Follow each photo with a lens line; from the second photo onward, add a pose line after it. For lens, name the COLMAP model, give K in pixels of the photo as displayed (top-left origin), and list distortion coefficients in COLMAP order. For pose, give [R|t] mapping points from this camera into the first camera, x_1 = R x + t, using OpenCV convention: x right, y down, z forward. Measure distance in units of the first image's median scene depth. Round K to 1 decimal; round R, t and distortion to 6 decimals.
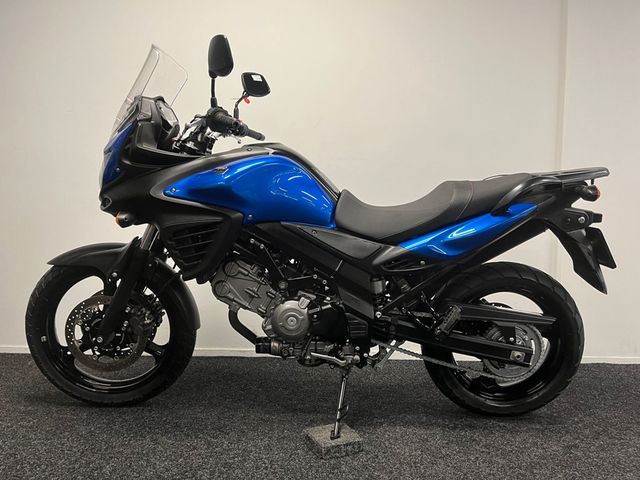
lens RADIAL K [[472.2, 0, 324.9], [0, 472.2, 241.6], [0, 0, 1]] dist [0.092761, -0.120288]
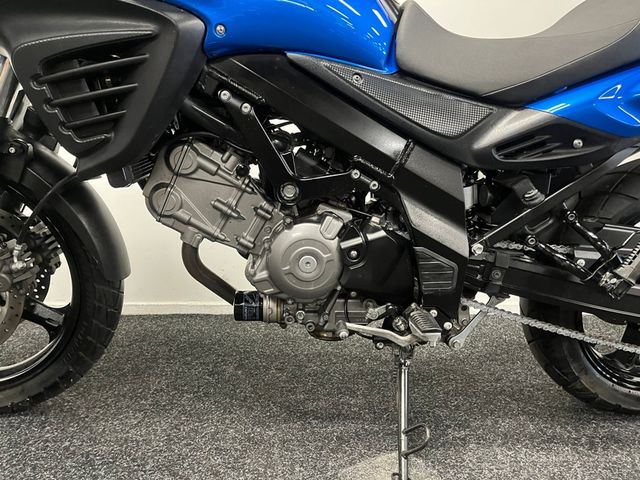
lens RADIAL K [[474.7, 0, 318.5], [0, 474.7, 238.8], [0, 0, 1]] dist [0.082461, -0.100802]
pose [[0.997931, -0.005198, 0.064081, -0.087949], [-0.002417, 0.992989, 0.118182, 0.079311], [-0.064246, -0.118092, 0.990922, 0.482754]]
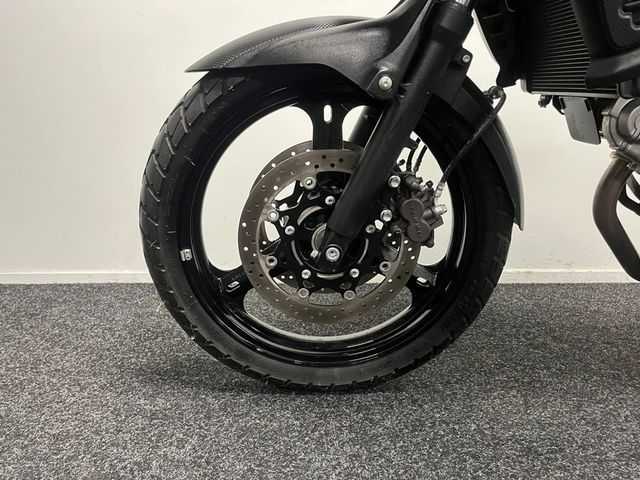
lens RADIAL K [[474.7, 0, 318.5], [0, 474.7, 238.8], [0, 0, 1]] dist [0.082461, -0.100802]
pose [[0.999776, -0.017865, -0.011337, -0.477181], [0.019418, 0.987518, 0.156306, 0.126927], [0.008403, -0.156491, 0.987644, 0.594013]]
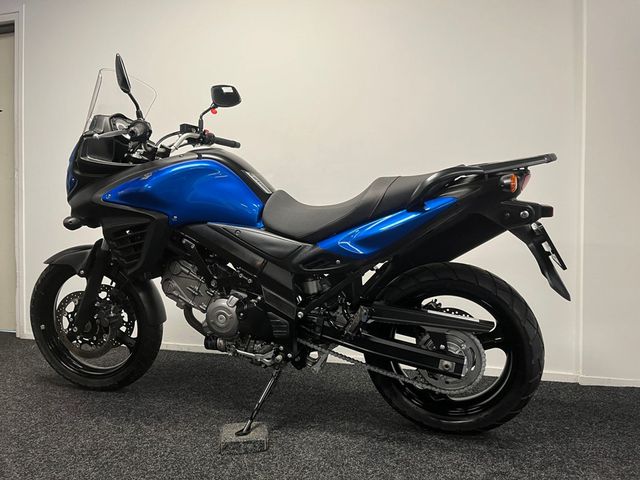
lens RADIAL K [[472.2, 0, 324.9], [0, 472.2, 241.6], [0, 0, 1]] dist [0.092761, -0.120288]
pose [[0.960871, -0.009542, -0.276830, 0.421998], [0.002483, 0.999663, -0.025837, 0.026328], [0.276984, 0.024139, 0.960571, 0.060288]]
